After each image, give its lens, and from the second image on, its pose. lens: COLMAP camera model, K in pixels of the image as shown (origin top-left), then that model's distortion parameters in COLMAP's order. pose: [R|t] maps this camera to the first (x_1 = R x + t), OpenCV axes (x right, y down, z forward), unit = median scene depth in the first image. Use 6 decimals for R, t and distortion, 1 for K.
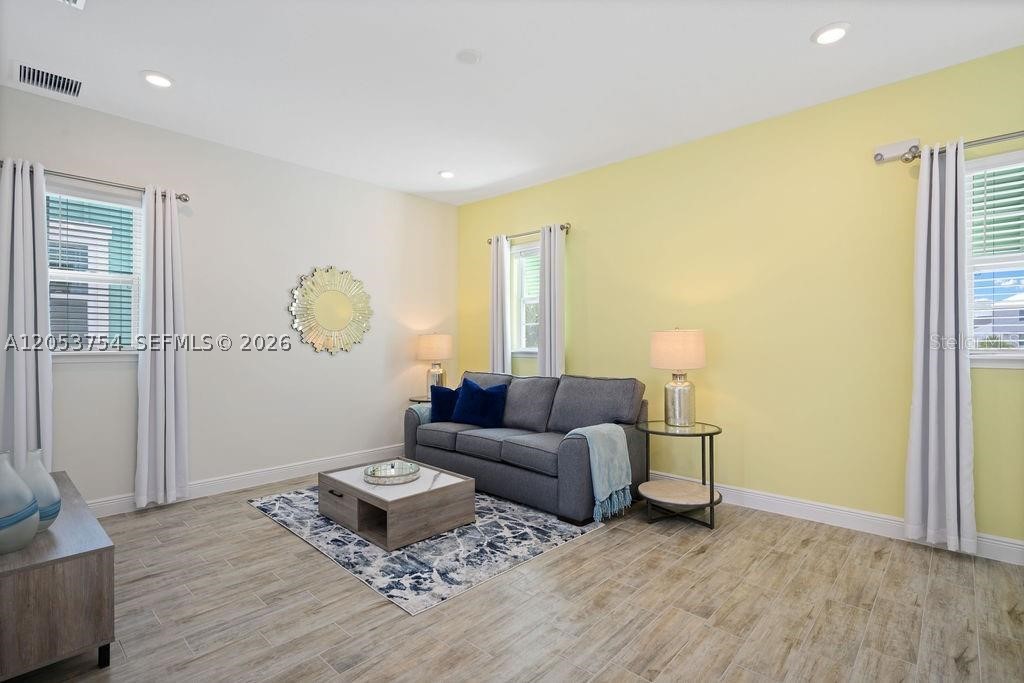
lens RADIAL K [[485.9, 0, 512.0], [0, 485.9, 341.5], [0, 0, 1]] dist [0.001782, -0.000318]
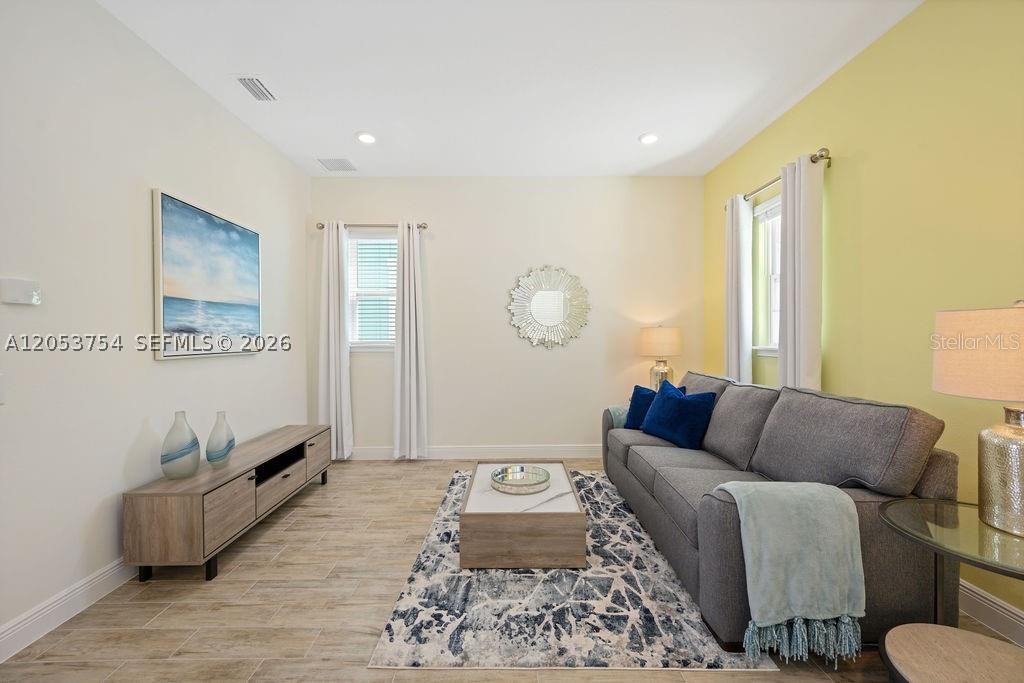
lens RADIAL K [[410.0, 0, 512.0], [0, 410.0, 341.5], [0, 0, 1]] dist [-0.003048, -0.000416]
pose [[0.691224, 0.004113, -0.722629, 0.314874], [0.006475, 0.999908, 0.011886, 0.000177], [0.722612, -0.012895, 0.691134, 0.471376]]
